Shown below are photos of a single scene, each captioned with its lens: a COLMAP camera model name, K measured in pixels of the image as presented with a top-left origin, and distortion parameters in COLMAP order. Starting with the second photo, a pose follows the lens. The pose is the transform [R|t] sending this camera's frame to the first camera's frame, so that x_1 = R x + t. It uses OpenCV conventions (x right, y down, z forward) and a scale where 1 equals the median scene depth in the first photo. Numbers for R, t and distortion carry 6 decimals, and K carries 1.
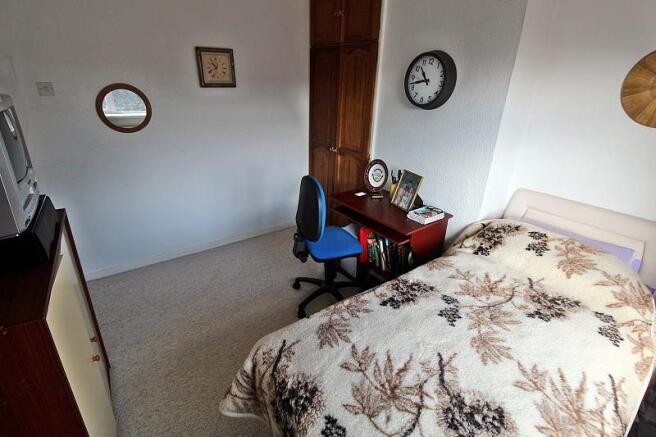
lens RADIAL K [[313.4, 0, 327.9], [0, 313.4, 211.3], [0, 0, 1]] dist [-0.003069, -0.001457]
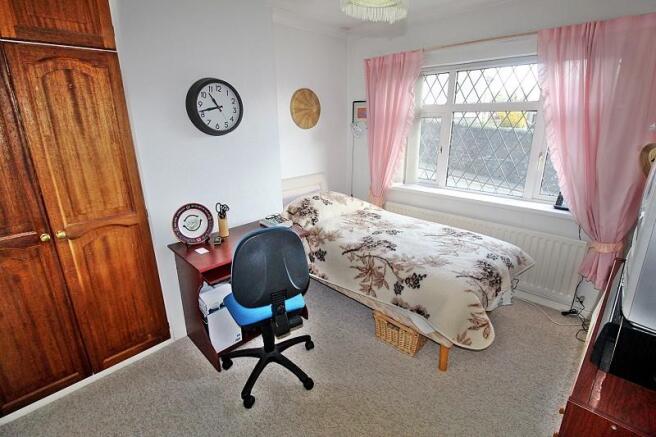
lens RADIAL K [[313.4, 0, 327.9], [0, 313.4, 211.3], [0, 0, 1]] dist [-0.003069, -0.001457]
pose [[-0.161144, -0.307015, 0.937963, -0.832099], [0.381328, 0.857208, 0.346096, -0.373958], [-0.910286, 0.413443, -0.021060, 0.909040]]
